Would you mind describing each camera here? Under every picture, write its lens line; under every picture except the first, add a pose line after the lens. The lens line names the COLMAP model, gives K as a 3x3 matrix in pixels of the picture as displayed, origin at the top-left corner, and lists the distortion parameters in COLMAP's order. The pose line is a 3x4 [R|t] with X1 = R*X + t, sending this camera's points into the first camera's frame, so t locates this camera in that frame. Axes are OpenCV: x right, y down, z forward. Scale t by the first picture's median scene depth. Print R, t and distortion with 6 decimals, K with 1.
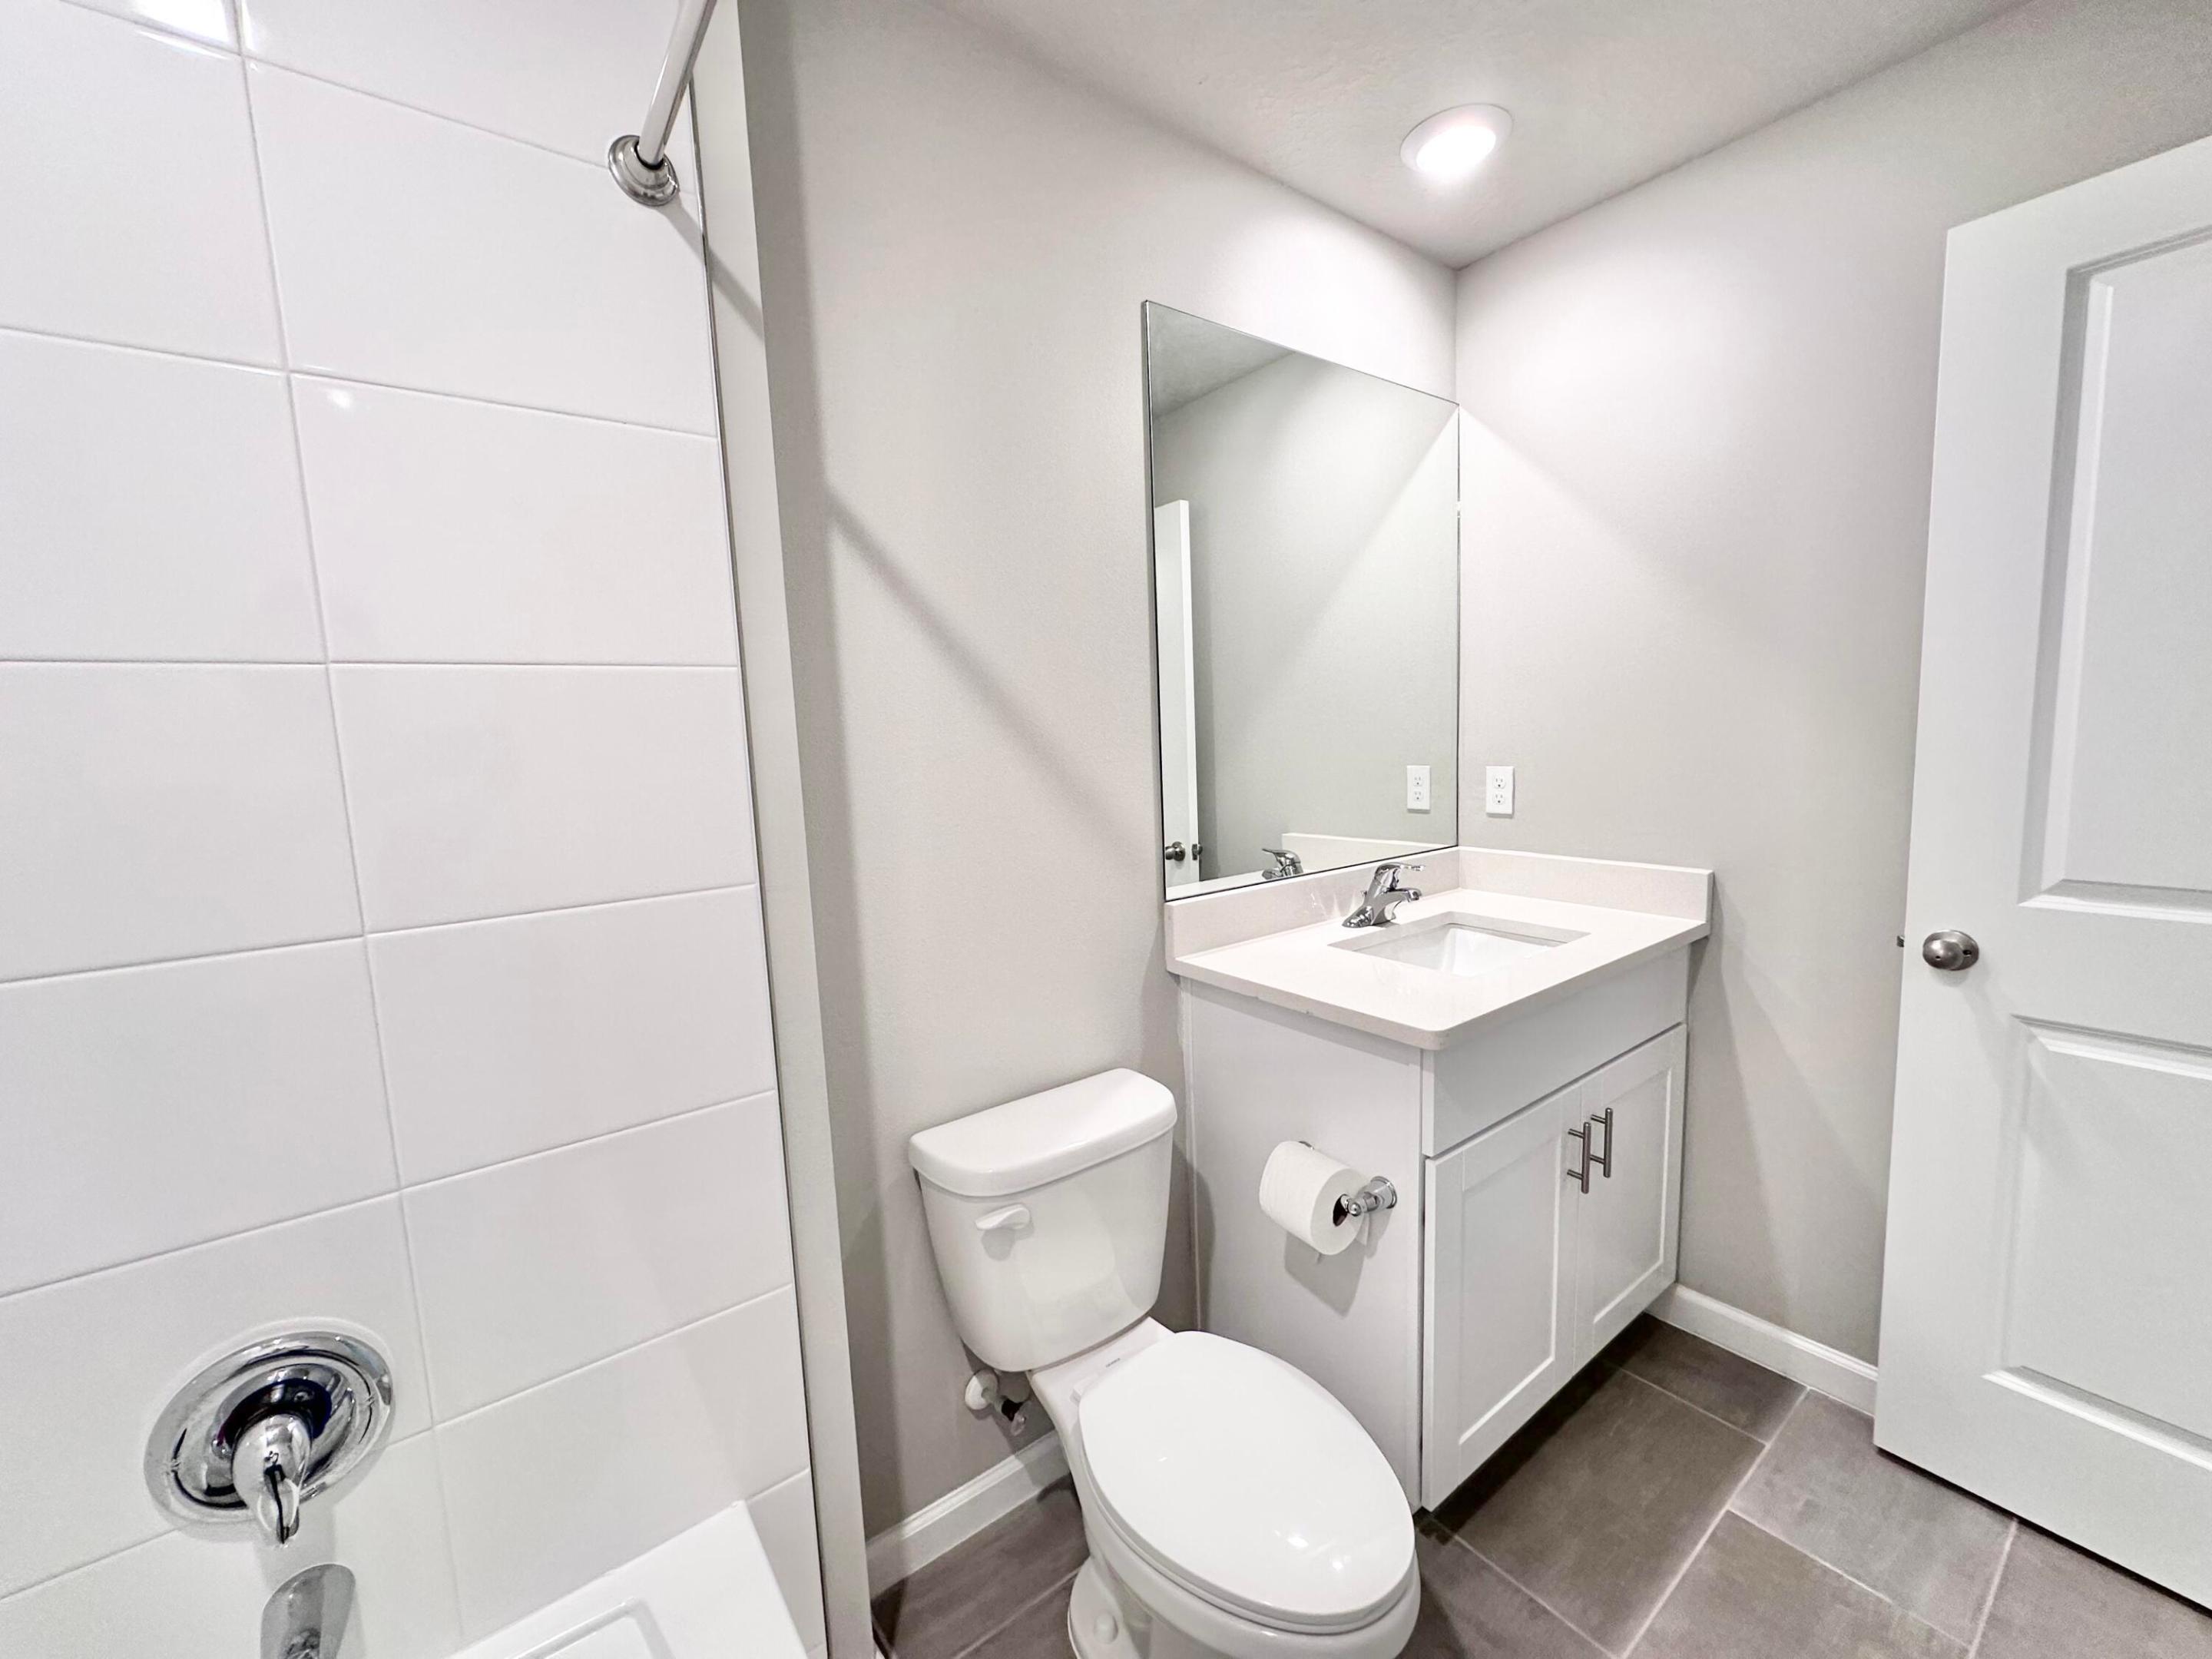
lens RADIAL K [[882.5, 0, 1106.6], [0, 882.5, 832.2], [0, 0, 1]] dist [-0.003955, 0.000101]
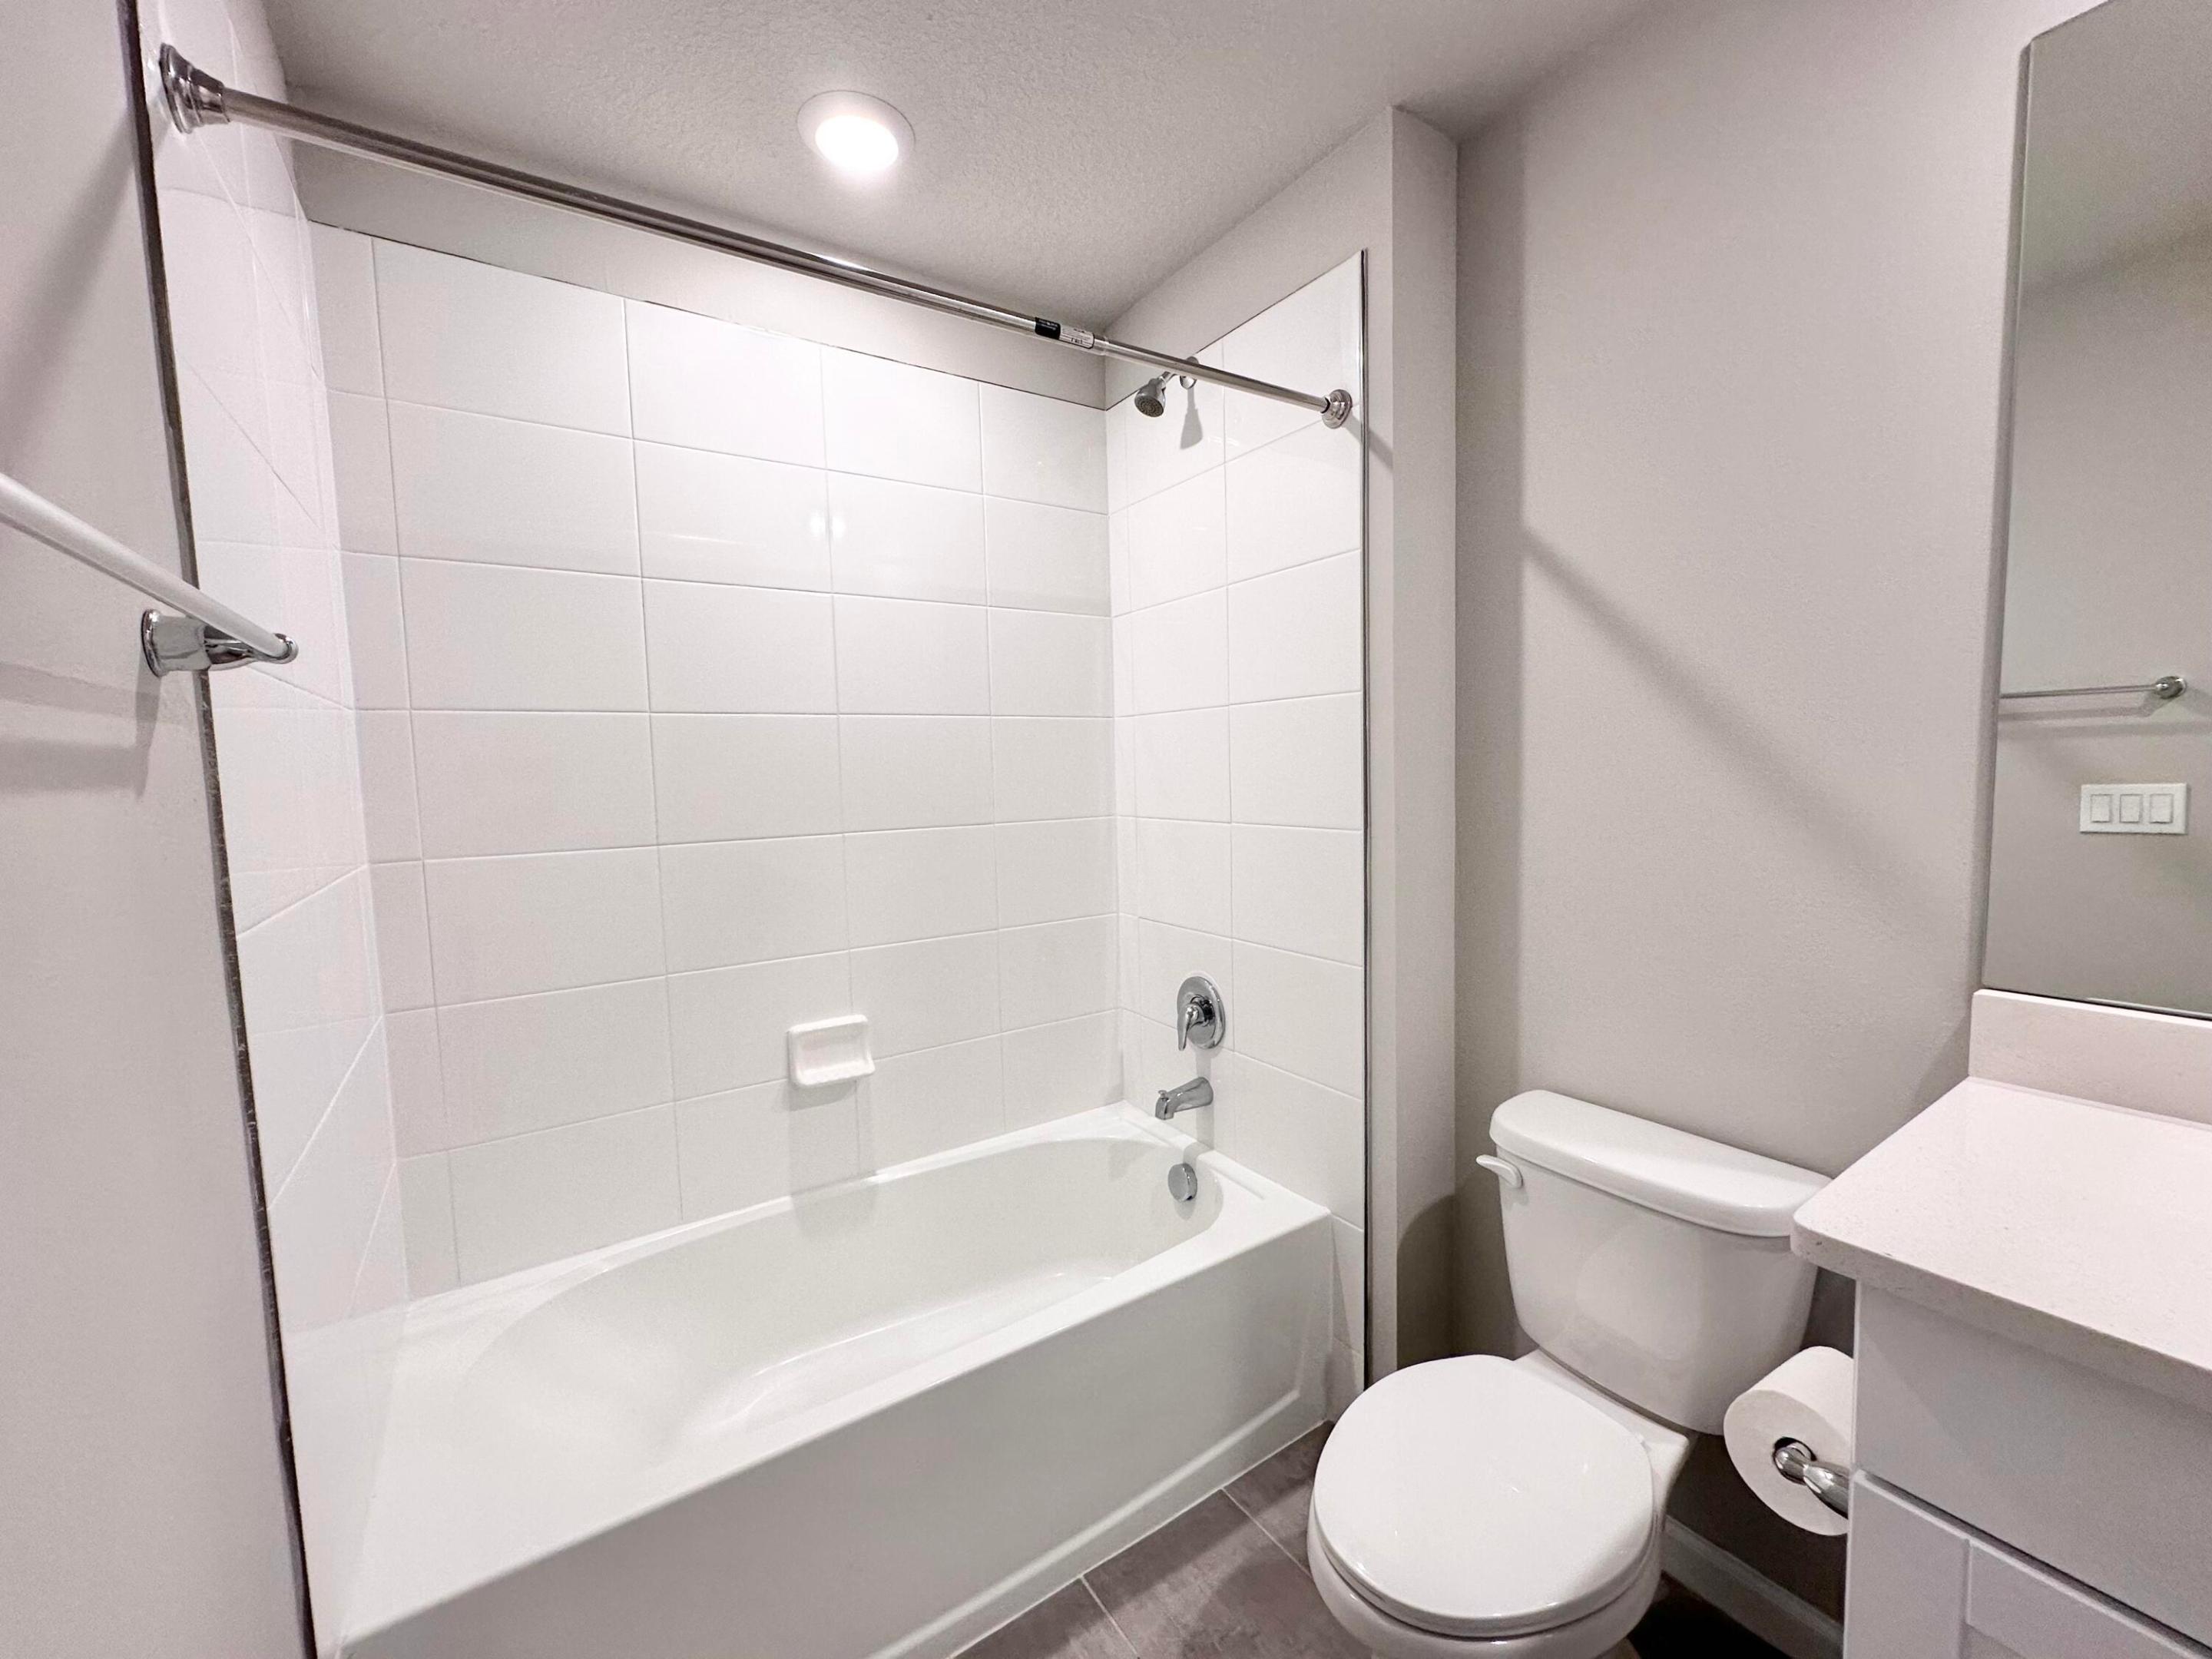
lens RADIAL K [[882.5, 0, 1106.6], [0, 882.5, 832.2], [0, 0, 1]] dist [-0.003955, 0.000101]
pose [[-0.046372, 0.118495, -0.991871, 1.234355], [-0.080800, 0.989241, 0.121959, -0.102696], [0.995651, 0.085799, -0.036299, 0.654507]]
